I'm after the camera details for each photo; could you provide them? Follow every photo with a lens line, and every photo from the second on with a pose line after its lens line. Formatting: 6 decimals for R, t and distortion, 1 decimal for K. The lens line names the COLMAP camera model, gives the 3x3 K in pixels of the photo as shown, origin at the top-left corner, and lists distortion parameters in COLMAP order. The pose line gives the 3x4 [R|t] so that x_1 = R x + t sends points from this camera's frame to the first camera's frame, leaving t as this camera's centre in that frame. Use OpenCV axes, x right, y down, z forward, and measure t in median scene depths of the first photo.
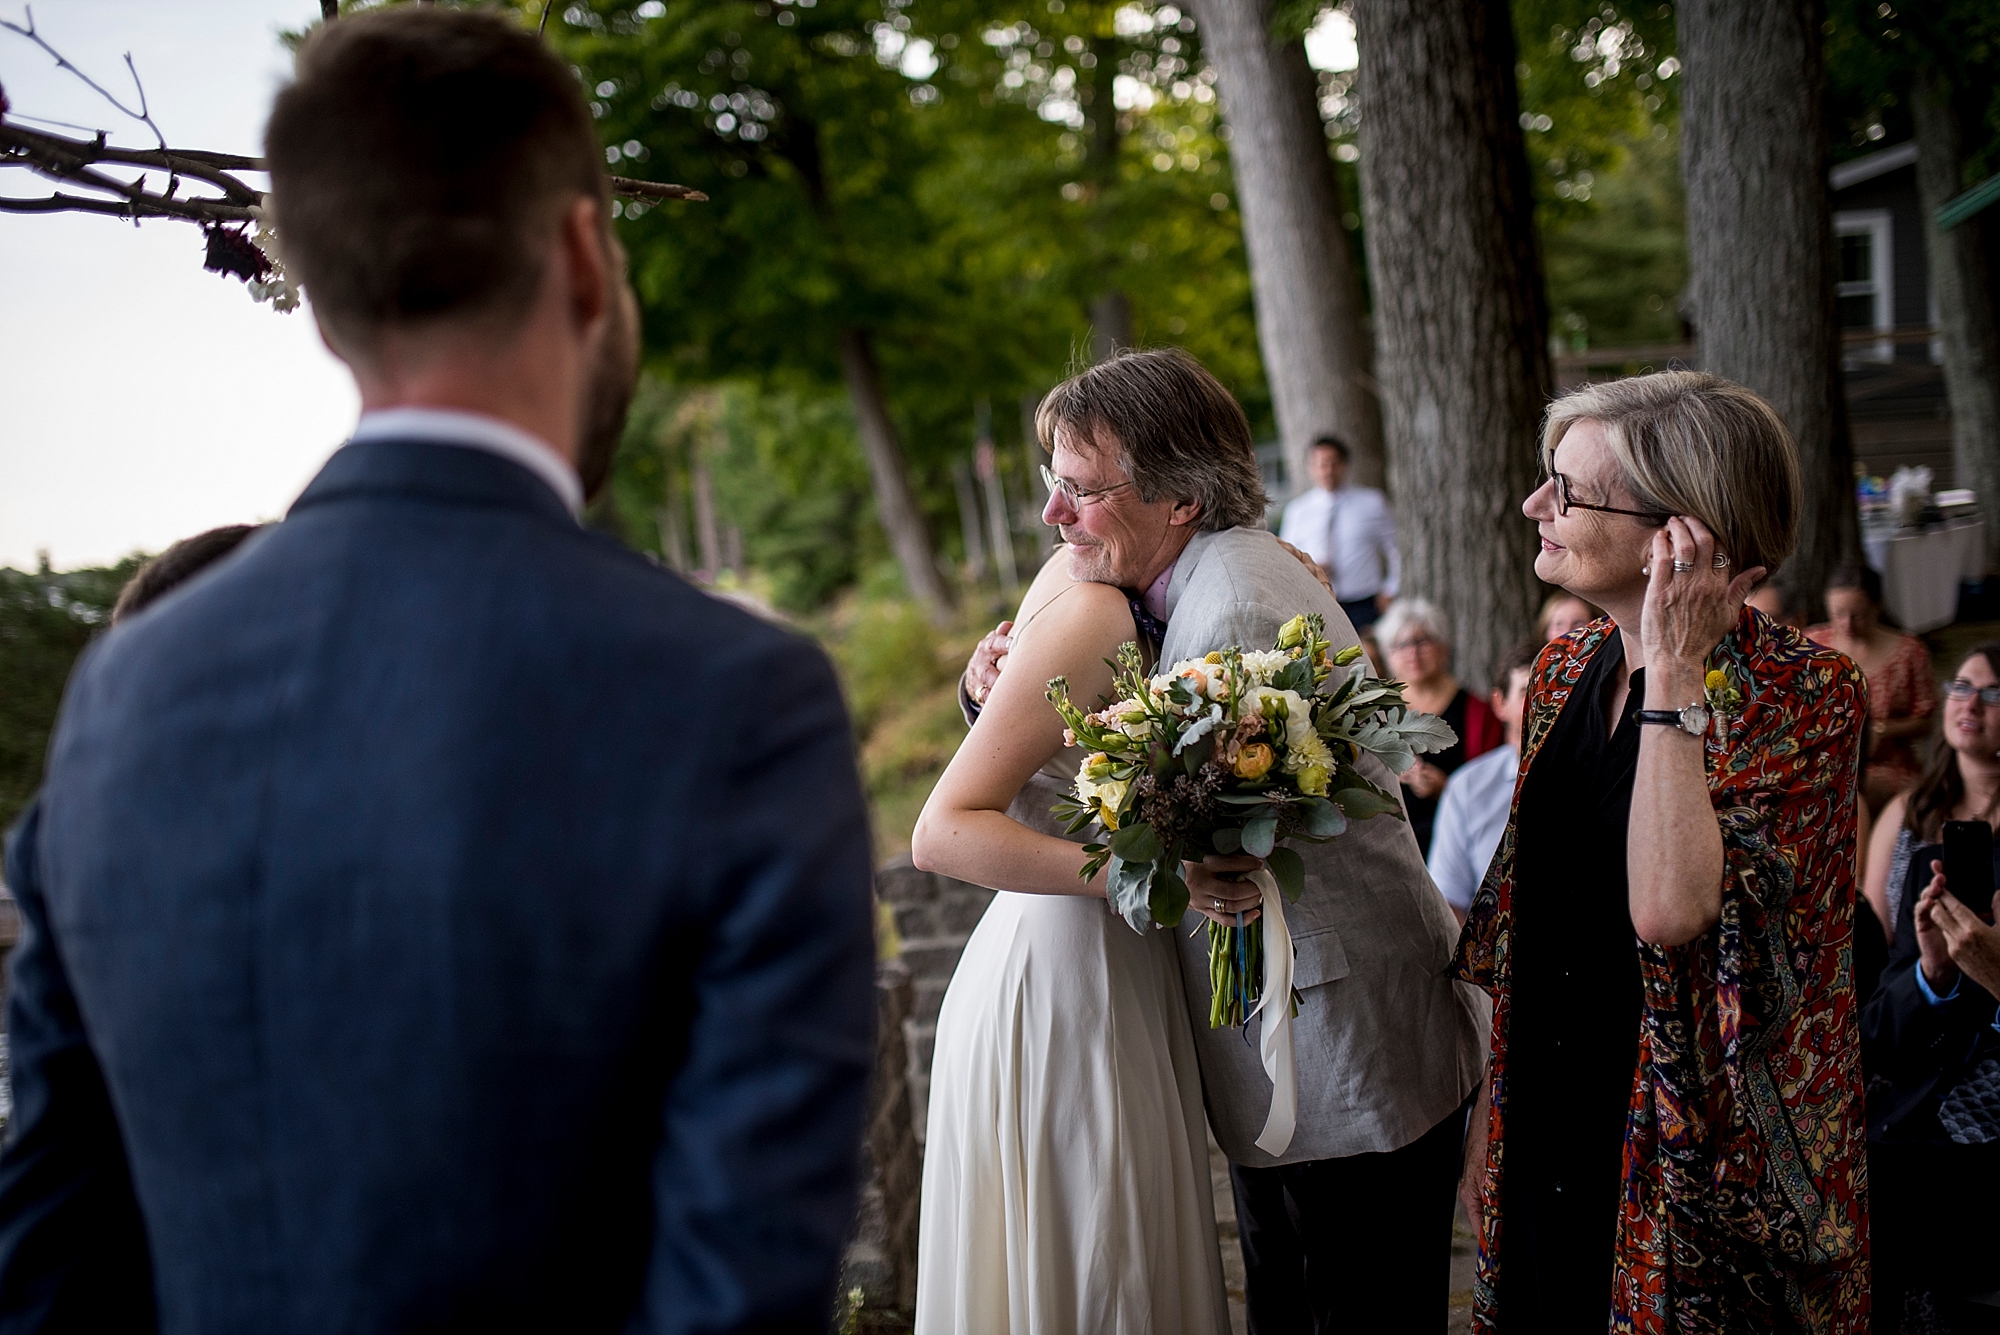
lens RADIAL K [[1912.6, 0, 1000.0], [0, 1912.6, 667.5], [0, 0, 1]] dist [-0.066446, 0.102767]
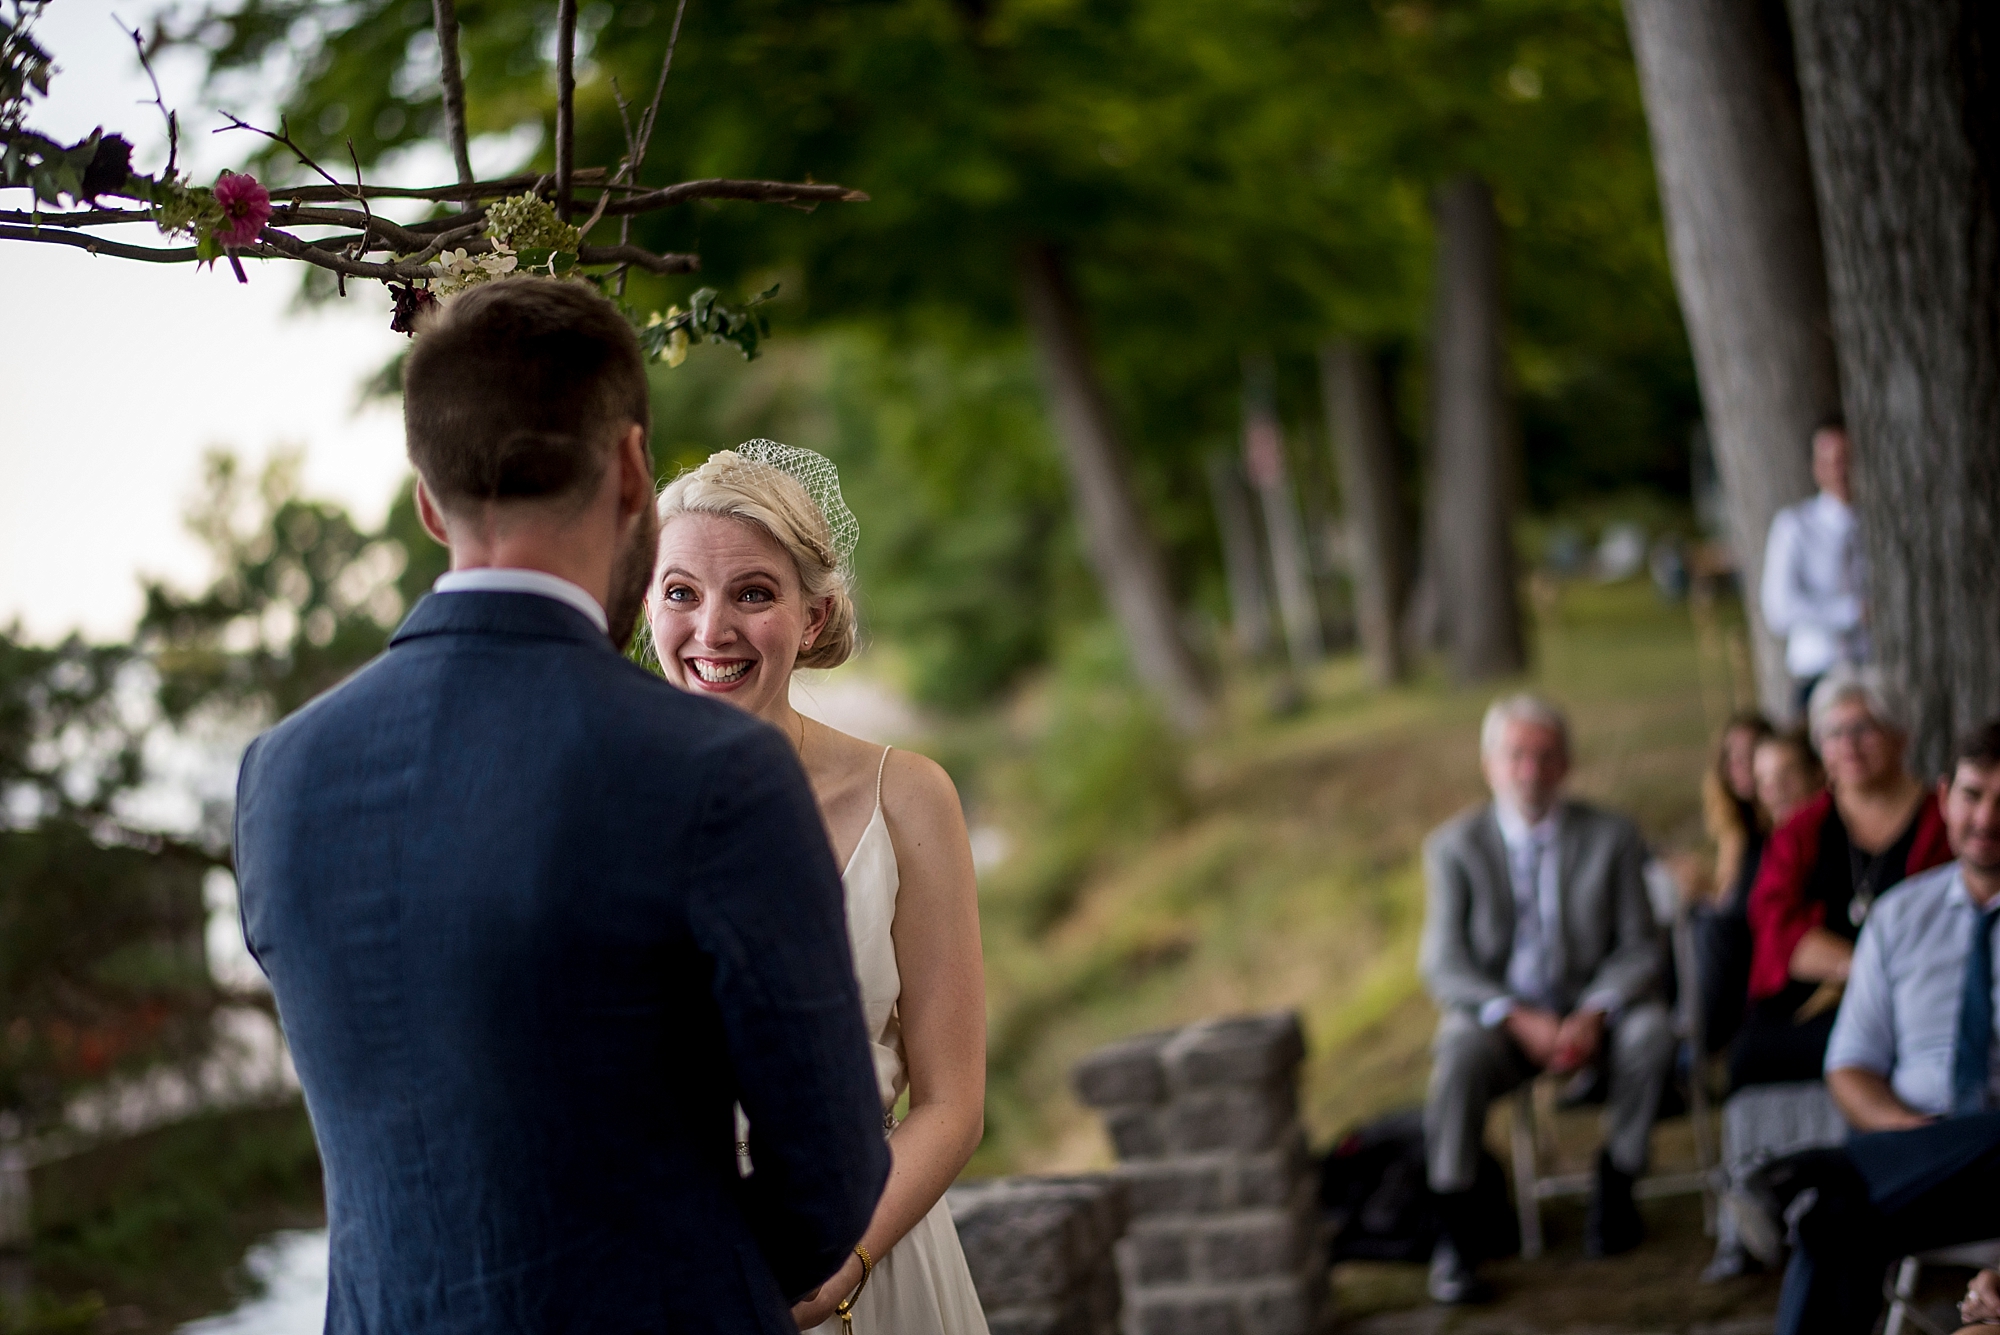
lens RADIAL K [[3298.4, 0, 1000.0], [0, 3298.4, 667.5], [0, 0, 1]] dist [-0.132203, -0.086679]
pose [[0.995854, -0.013374, -0.089982, 0.012456], [0.009552, 0.999039, -0.042771, 0.010201], [0.090467, 0.041734, 0.995025, -0.151775]]
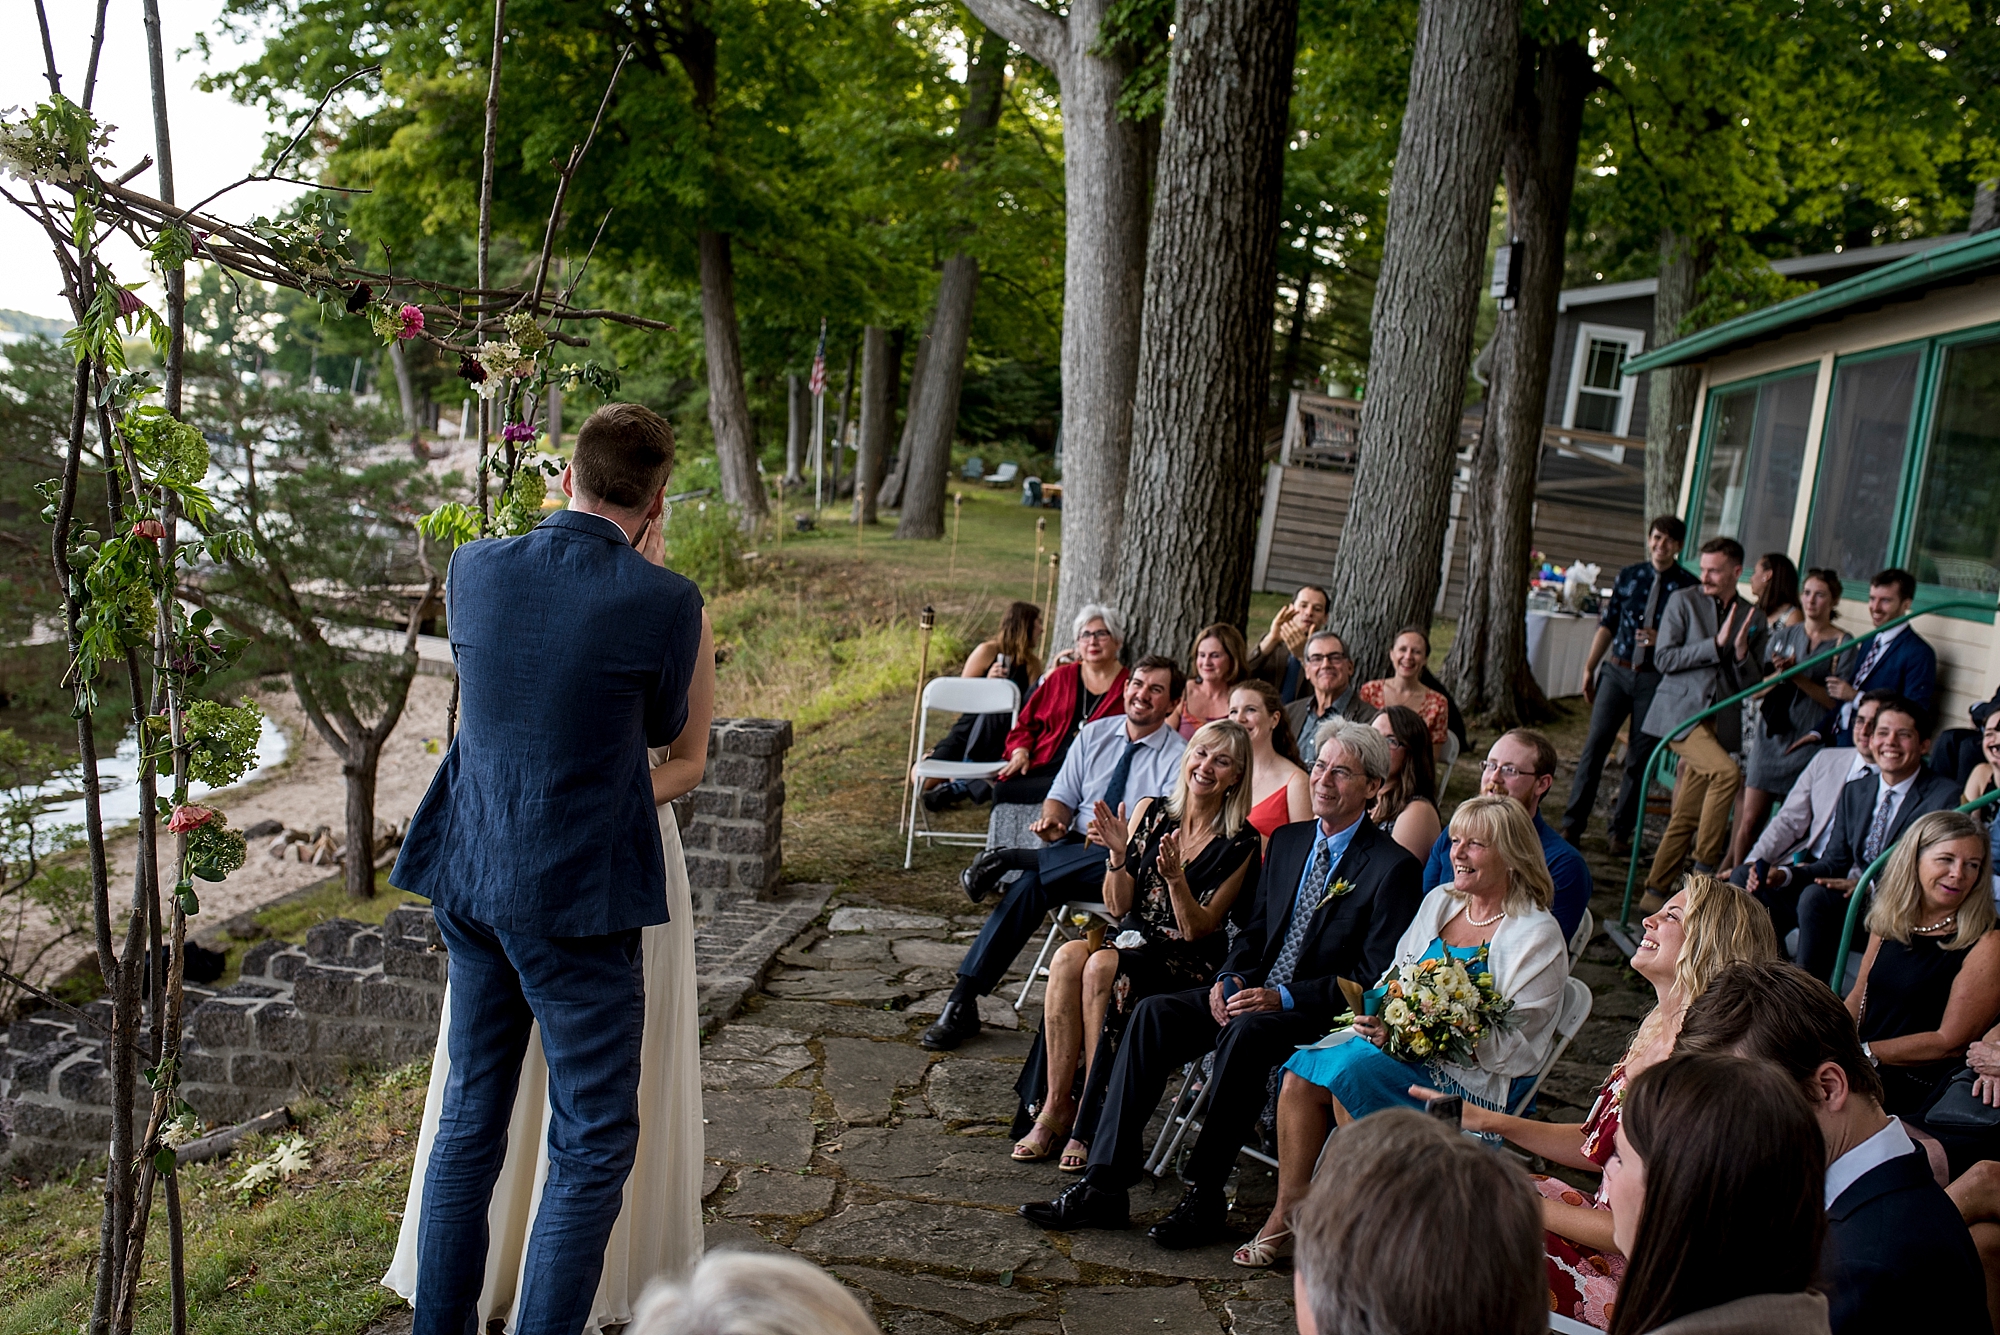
lens RADIAL K [[1912.6, 0, 1000.0], [0, 1912.6, 667.5], [0, 0, 1]] dist [-0.066446, 0.102767]
pose [[0.977015, 0.180562, 0.113311, -0.000134], [-0.184945, 0.982310, 0.029356, -0.013111], [-0.106006, -0.049637, 0.993126, -0.267459]]
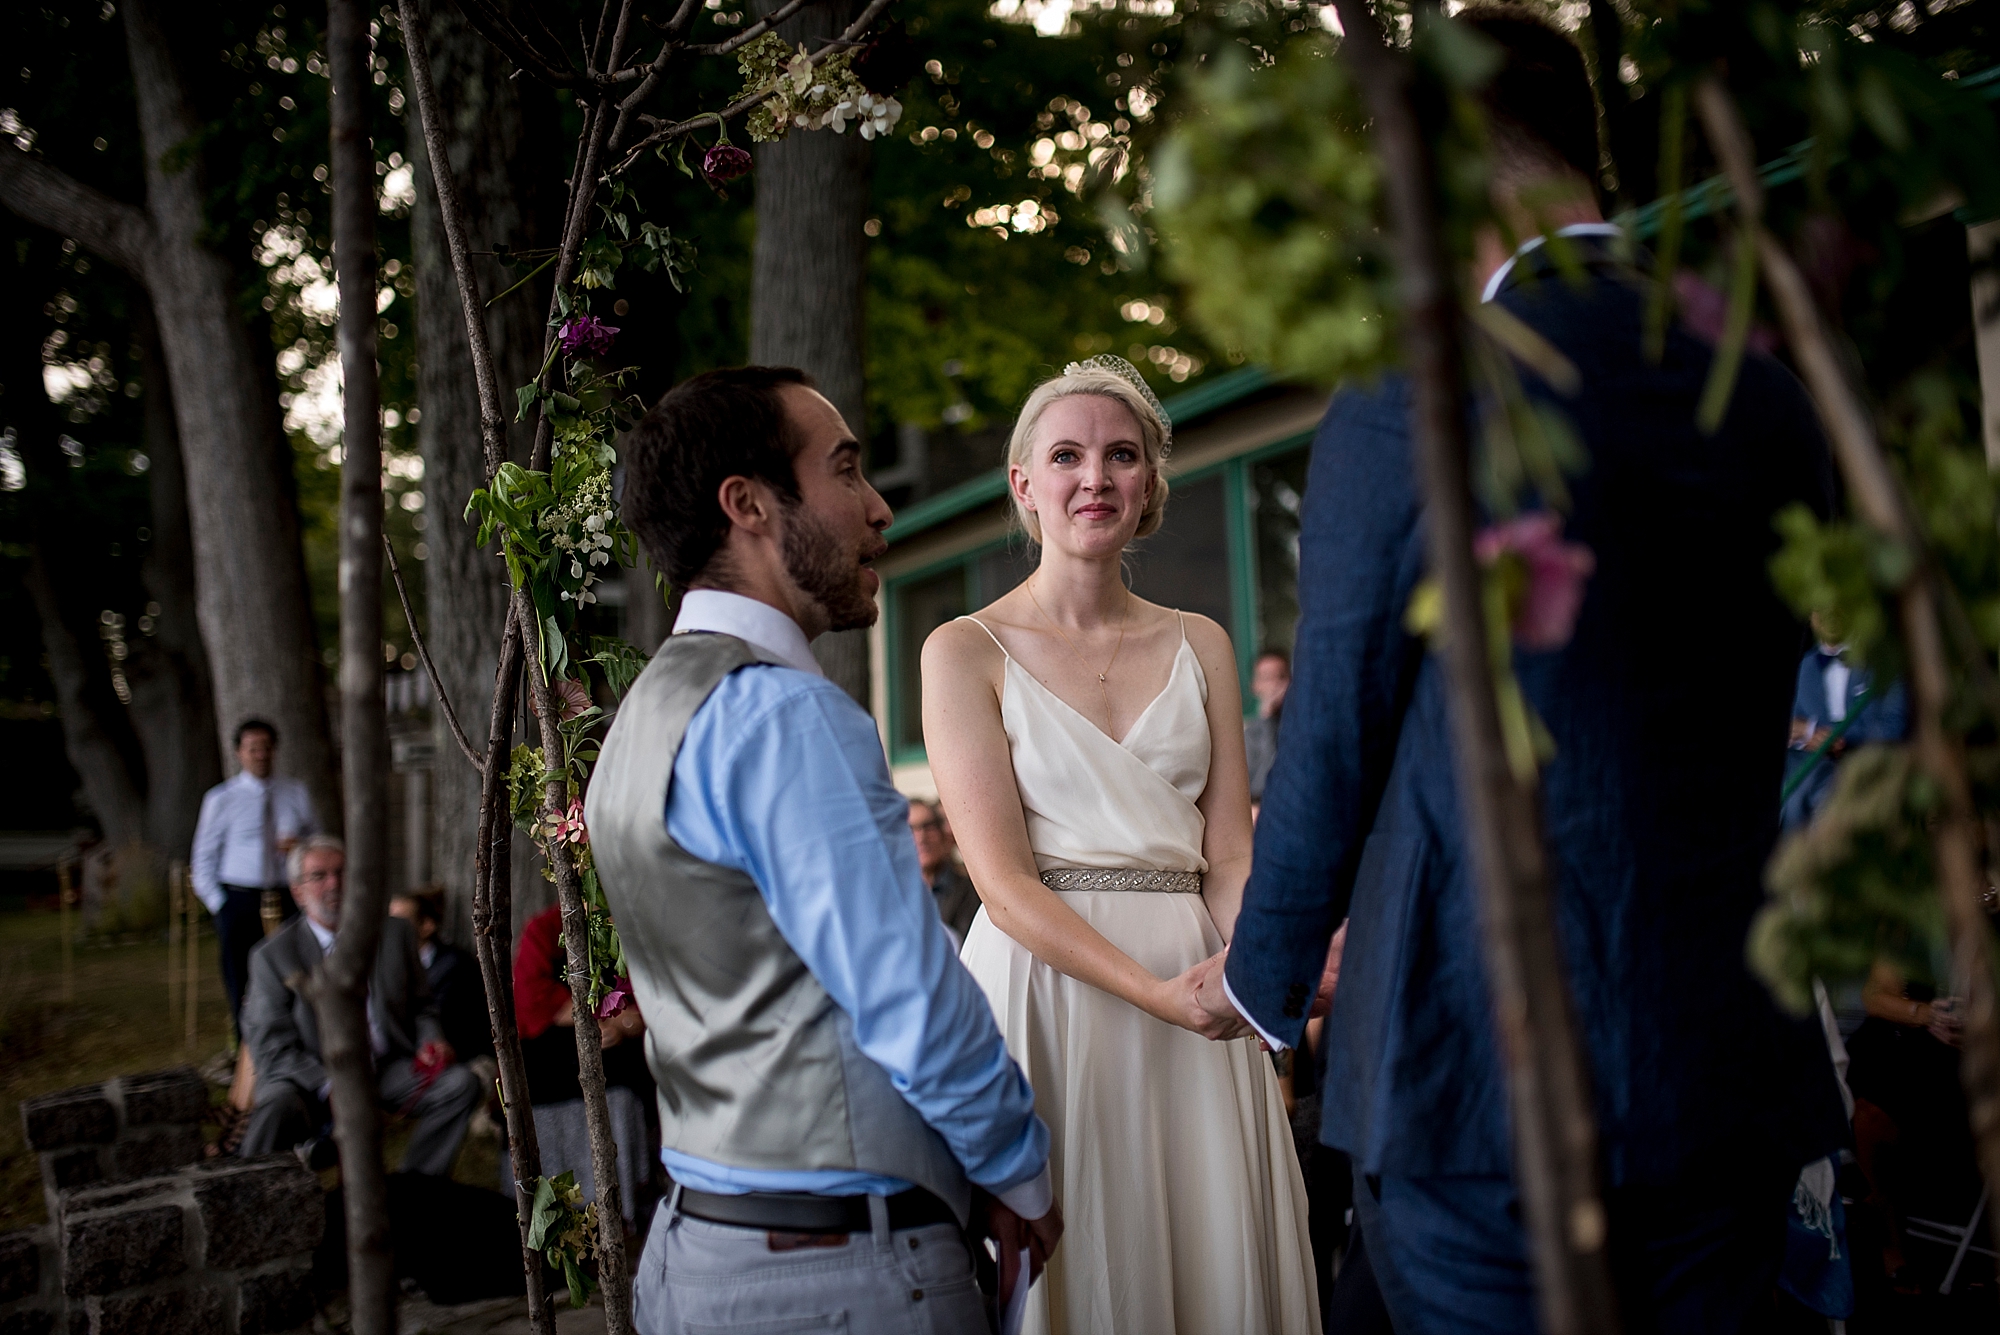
lens RADIAL K [[1912.6, 0, 1000.0], [0, 1912.6, 667.5], [0, 0, 1]] dist [-0.066446, 0.102767]
pose [[0.769813, 0.088625, 0.632087, -0.212191], [0.038303, 0.982114, -0.184351, 0.063957], [-0.637119, 0.166127, 0.752649, 0.051863]]
